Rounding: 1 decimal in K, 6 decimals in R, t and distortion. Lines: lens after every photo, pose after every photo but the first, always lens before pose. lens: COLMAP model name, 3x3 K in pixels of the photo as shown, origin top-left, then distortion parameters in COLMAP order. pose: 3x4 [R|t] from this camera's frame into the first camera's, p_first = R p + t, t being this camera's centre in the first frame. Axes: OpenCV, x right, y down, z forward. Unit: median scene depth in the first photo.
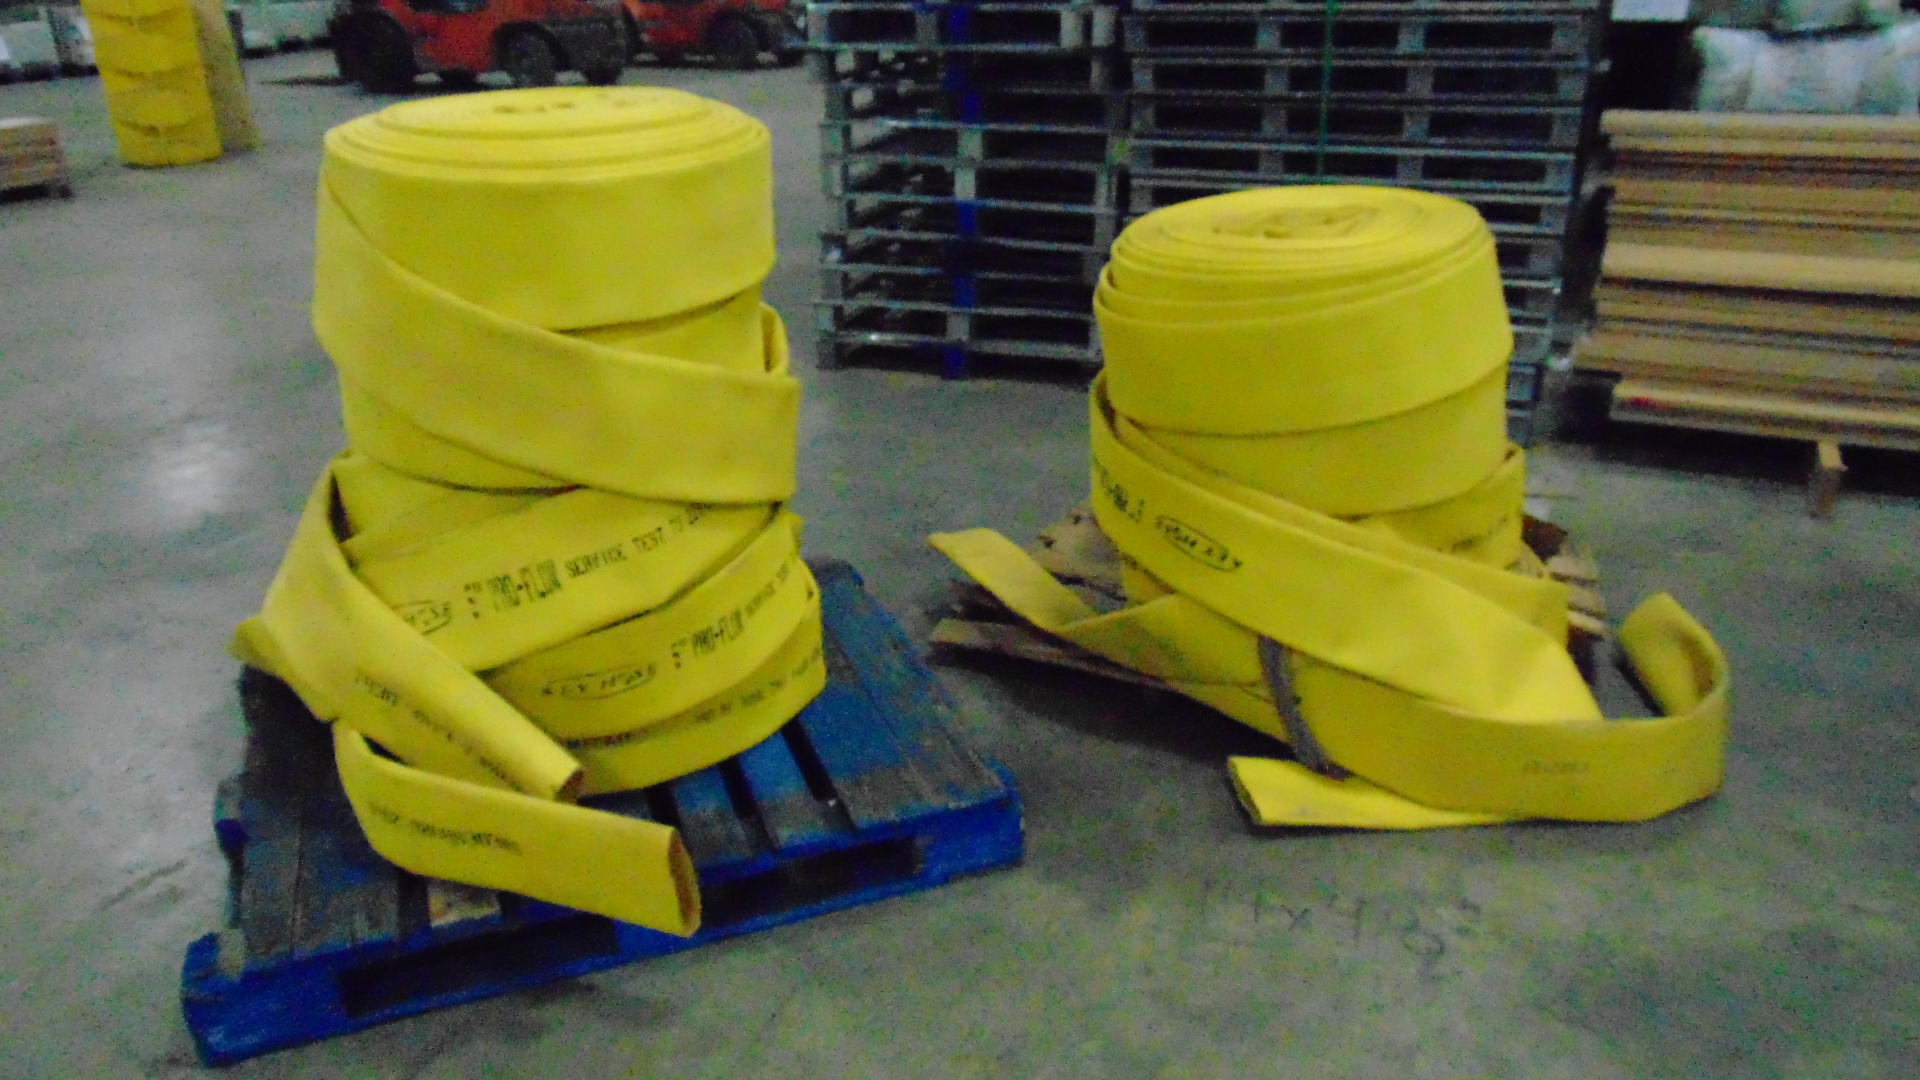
lens RADIAL K [[1511.8, 0, 960.0], [0, 1511.8, 540.0], [0, 0, 1]] dist [-0.012196, -0.004981]
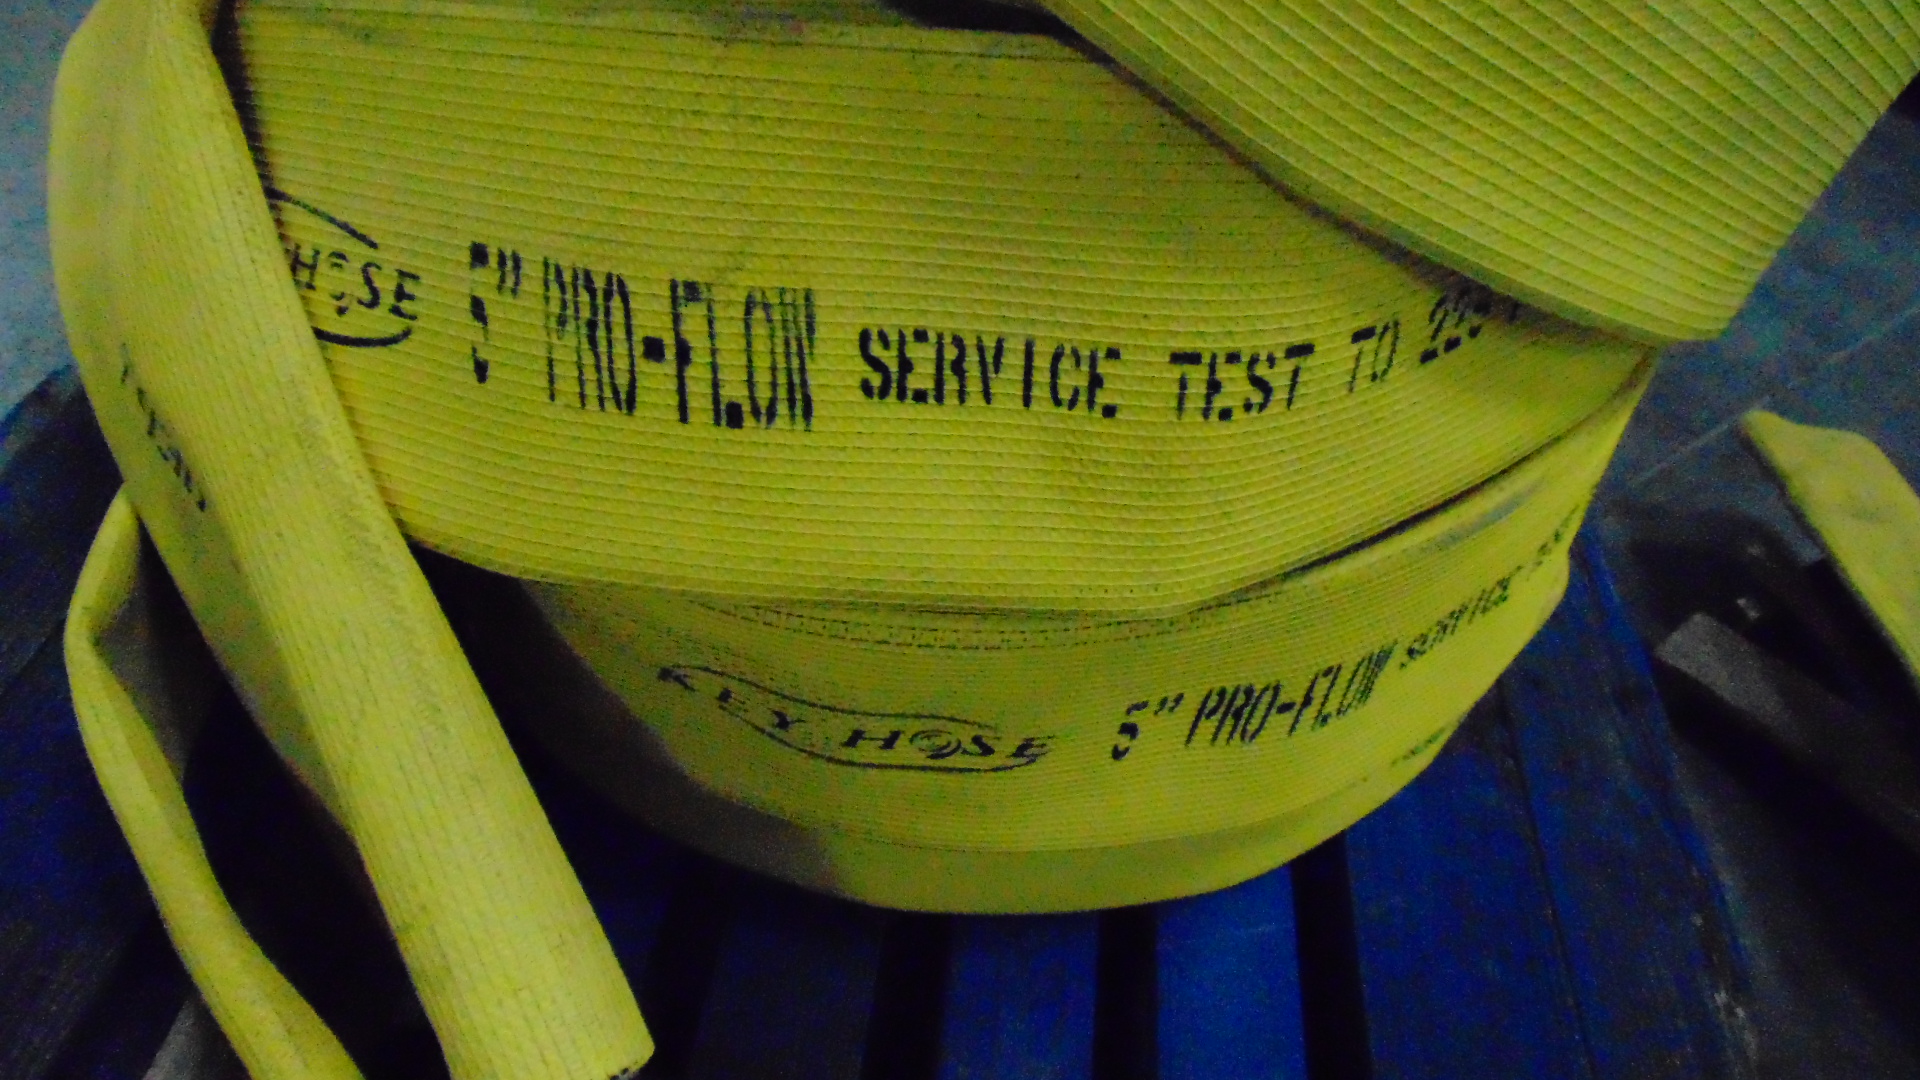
lens RADIAL K [[1511.8, 0, 960.0], [0, 1511.8, 540.0], [0, 0, 1]] dist [-0.012196, -0.004981]
pose [[0.884794, 0.435435, -0.165938, -0.195740], [-0.371653, 0.874237, 0.312383, -0.033480], [0.281092, -0.214723, 0.935351, 0.780639]]
